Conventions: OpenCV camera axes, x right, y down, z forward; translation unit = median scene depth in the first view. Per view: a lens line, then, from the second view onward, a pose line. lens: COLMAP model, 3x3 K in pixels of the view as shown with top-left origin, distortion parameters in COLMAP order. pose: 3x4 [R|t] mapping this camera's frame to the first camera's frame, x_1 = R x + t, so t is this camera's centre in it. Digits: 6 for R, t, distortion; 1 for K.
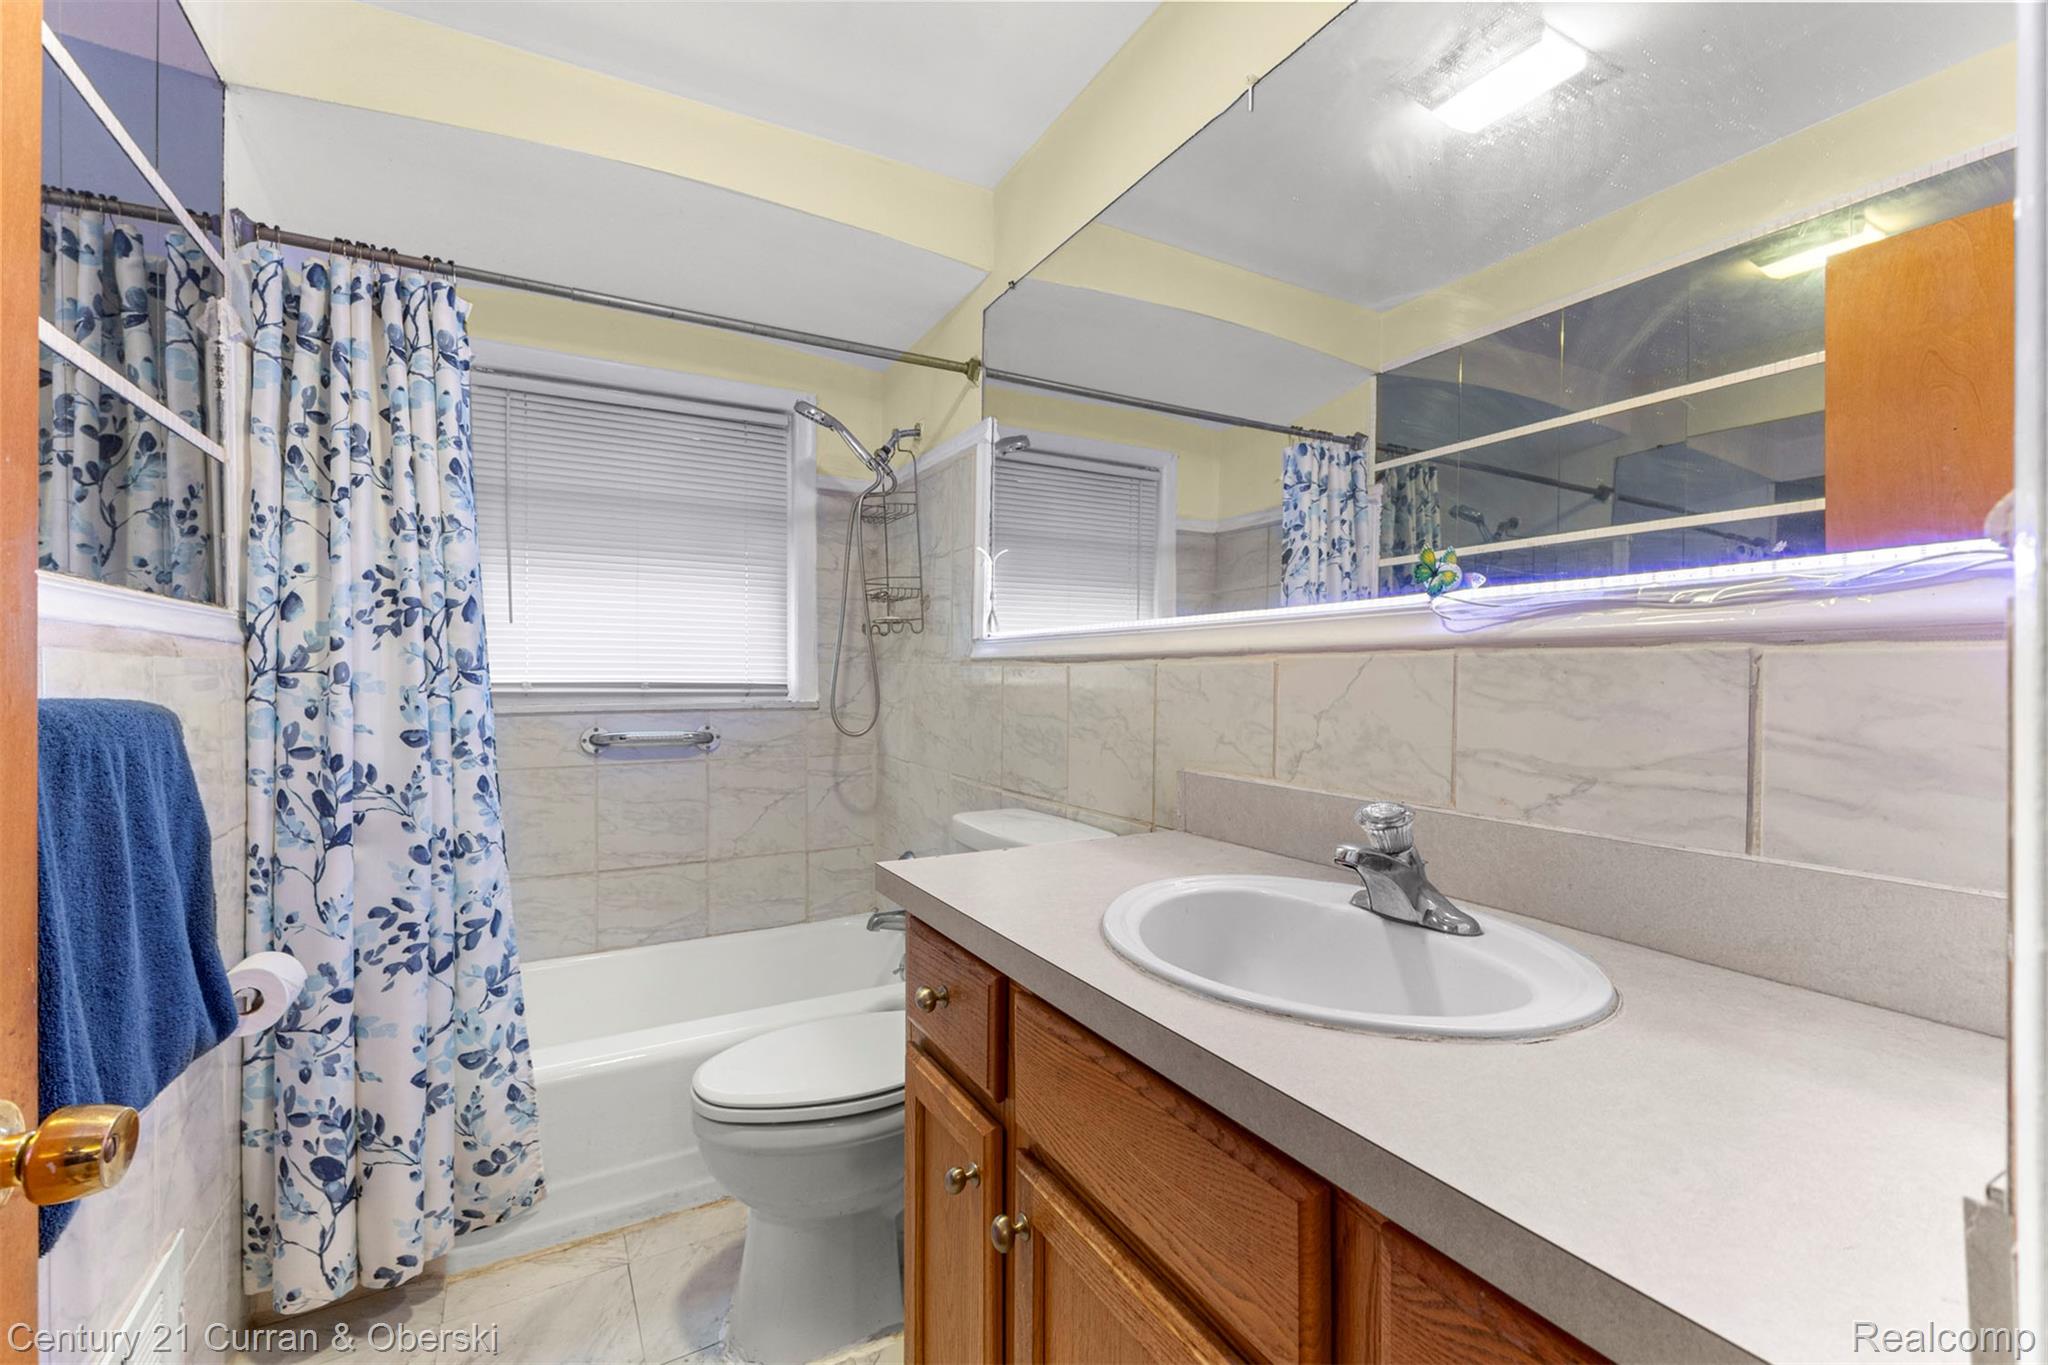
lens RADIAL K [[880.4, 0, 1033.7], [0, 880.4, 683.2], [0, 0, 1]] dist [0.009383, 0.000438]
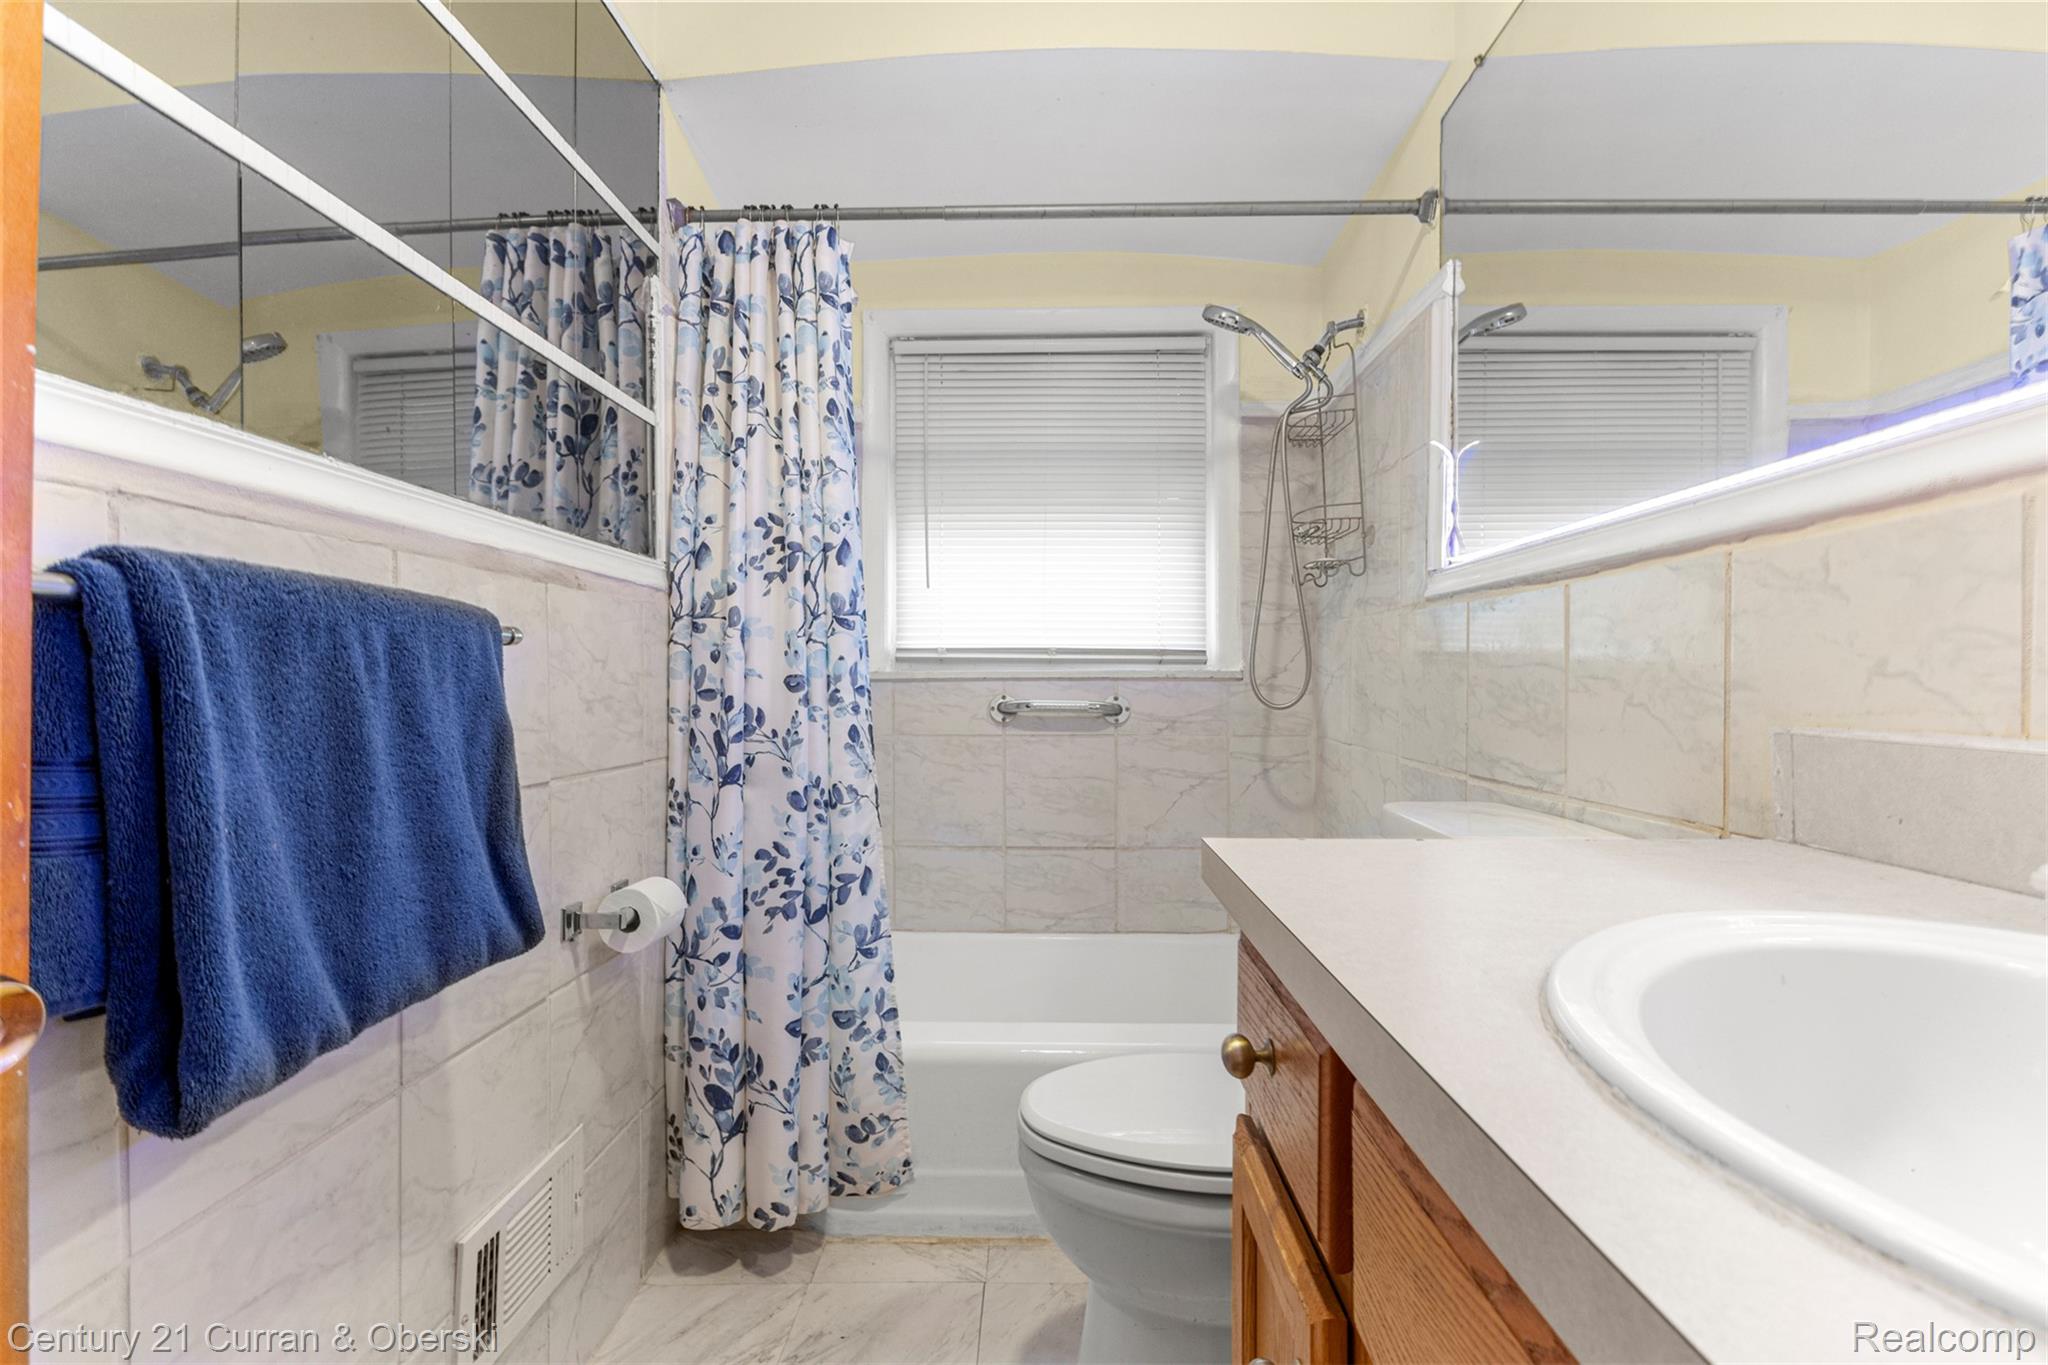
lens RADIAL K [[927.9, 0, 1016.0], [0, 927.9, 679.8], [0, 0, 1]] dist [-0.011108, -0.001029]
pose [[0.855262, -0.003484, -0.518185, 0.049806], [-0.001321, 0.999960, -0.008902, 0.065651], [0.518195, 0.008298, 0.855222, 0.234355]]
